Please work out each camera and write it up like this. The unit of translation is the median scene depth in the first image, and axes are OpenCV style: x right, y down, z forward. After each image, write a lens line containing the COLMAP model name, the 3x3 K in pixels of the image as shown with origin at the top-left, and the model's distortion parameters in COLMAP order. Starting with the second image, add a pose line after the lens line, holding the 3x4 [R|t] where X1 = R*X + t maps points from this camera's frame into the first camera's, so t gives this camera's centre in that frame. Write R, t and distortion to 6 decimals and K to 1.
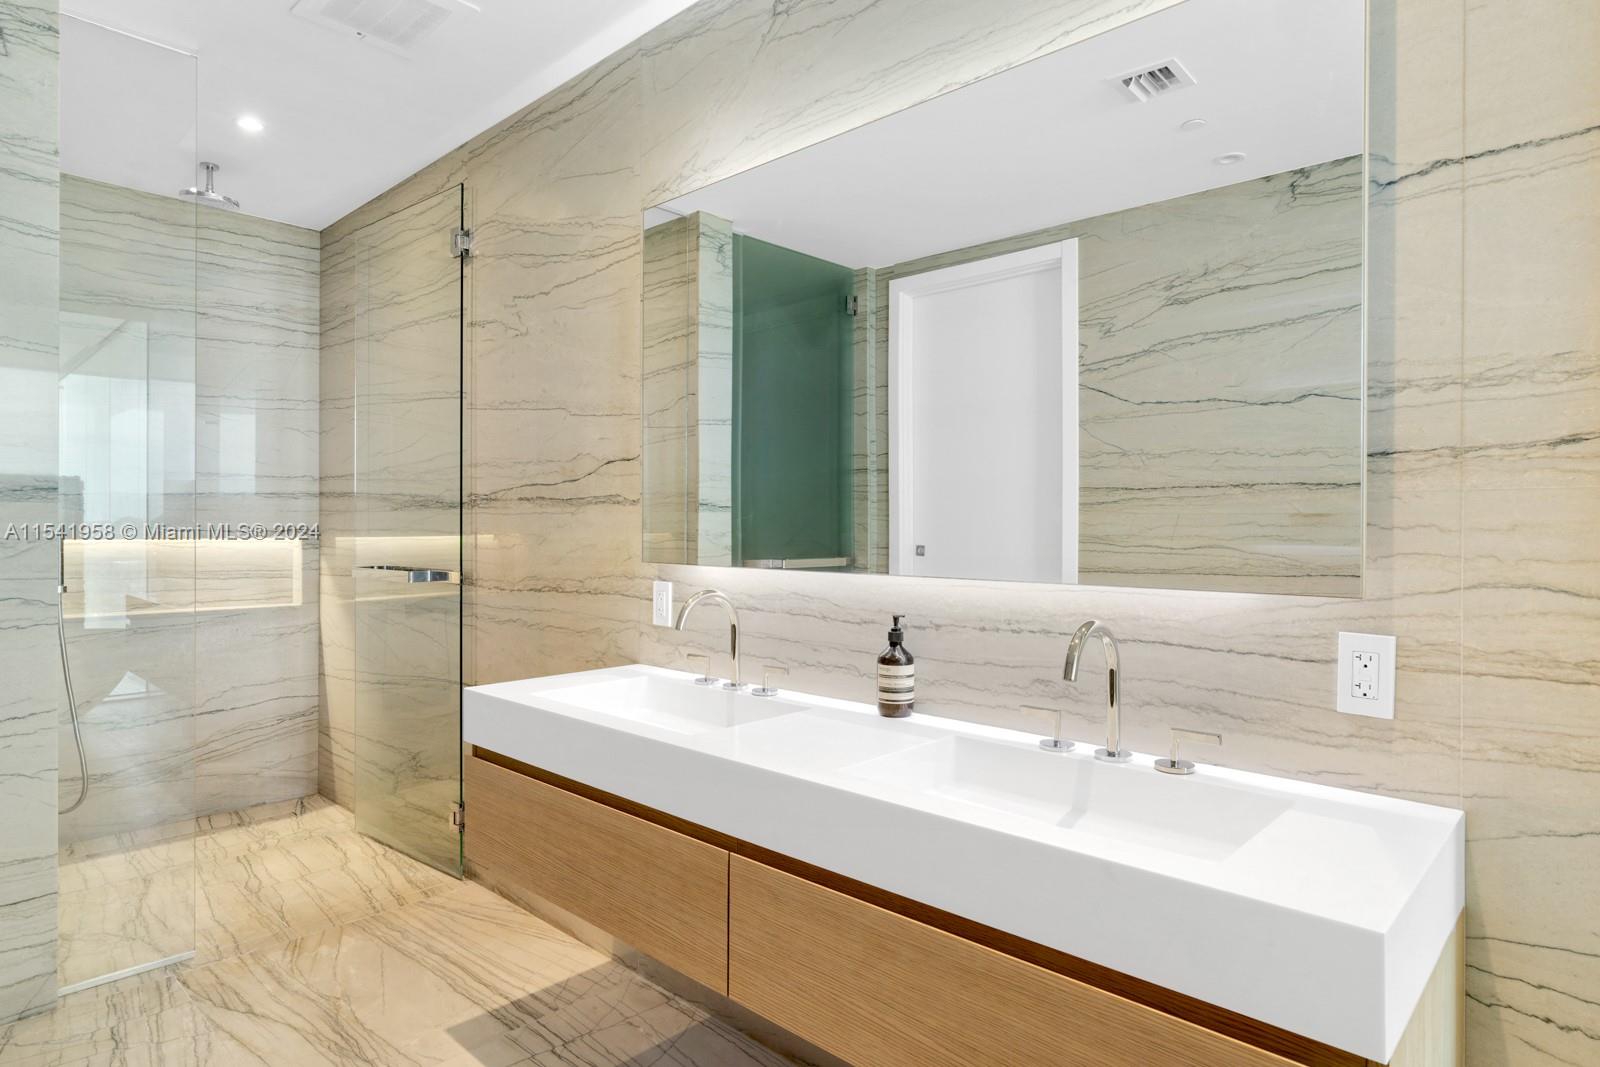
lens RADIAL K [[909.4, 0, 799.2], [0, 909.4, 530.9], [0, 0, 1]] dist [0.014578, 0.000302]
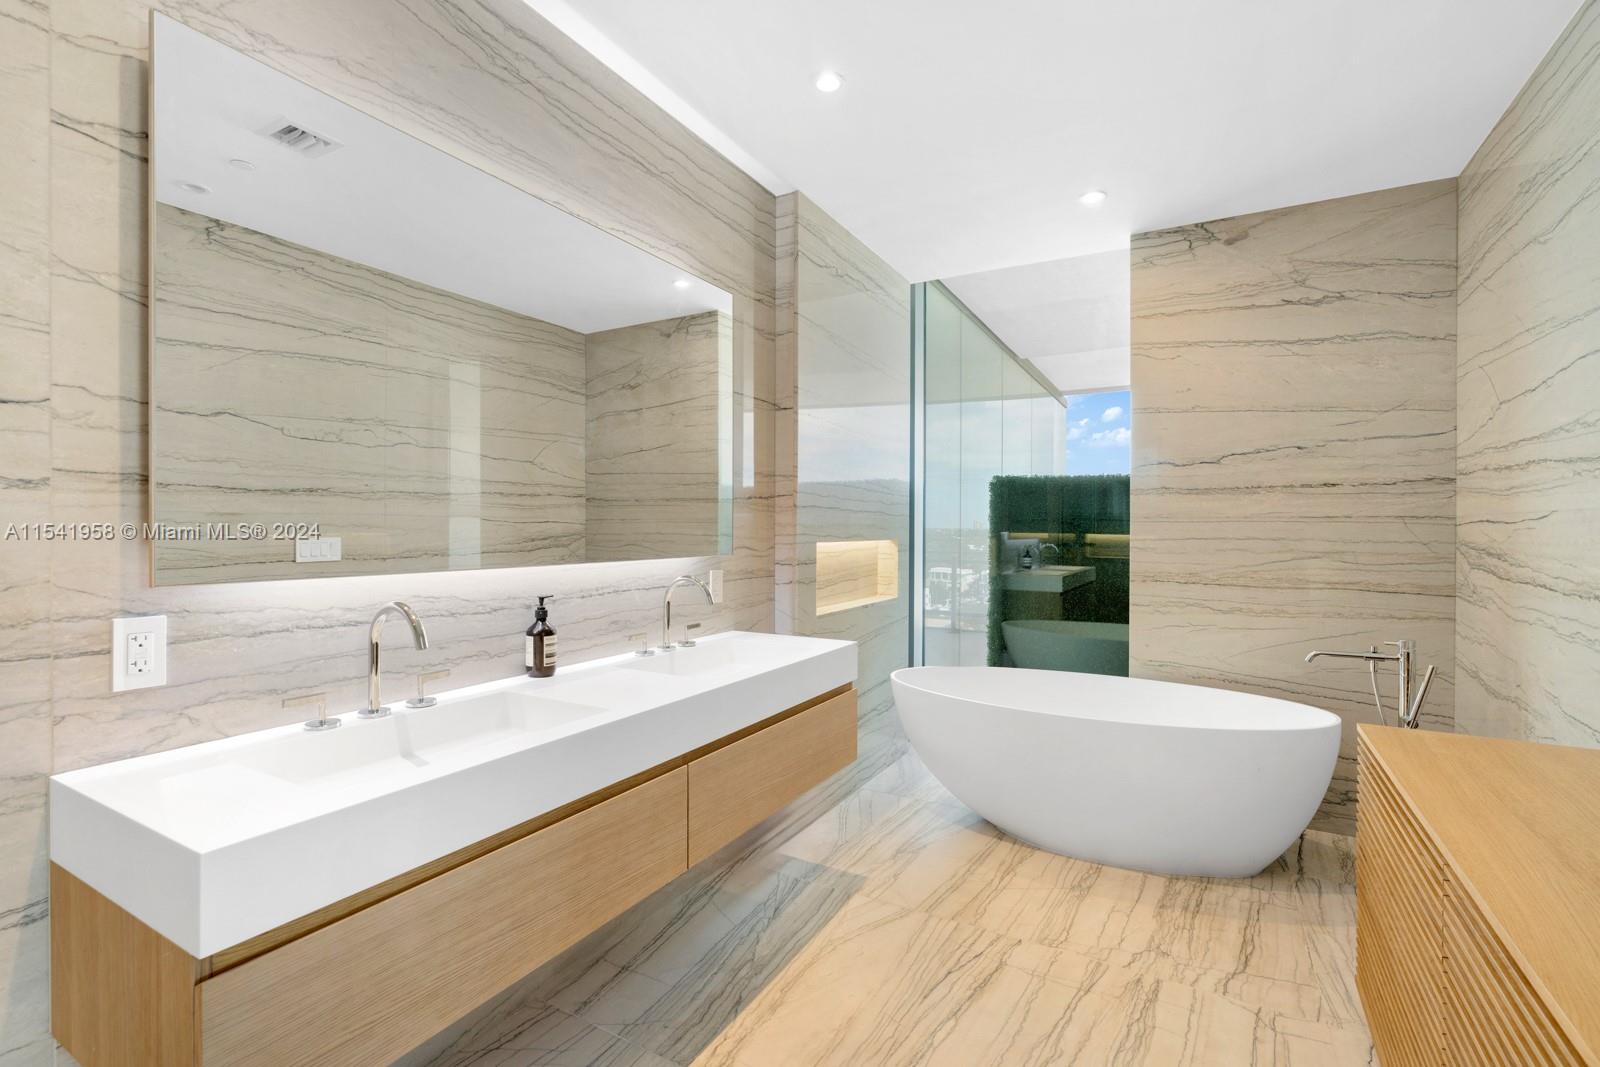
lens RADIAL K [[719.9, 0, 798.1], [0, 719.9, 528.7], [0, 0, 1]] dist [-0.003222, -0.000344]
pose [[-0.234659, -0.008535, 0.972040, -0.801652], [0.000927, 0.999959, 0.009004, -0.009026], [-0.972077, 0.003014, -0.234641, 0.749306]]
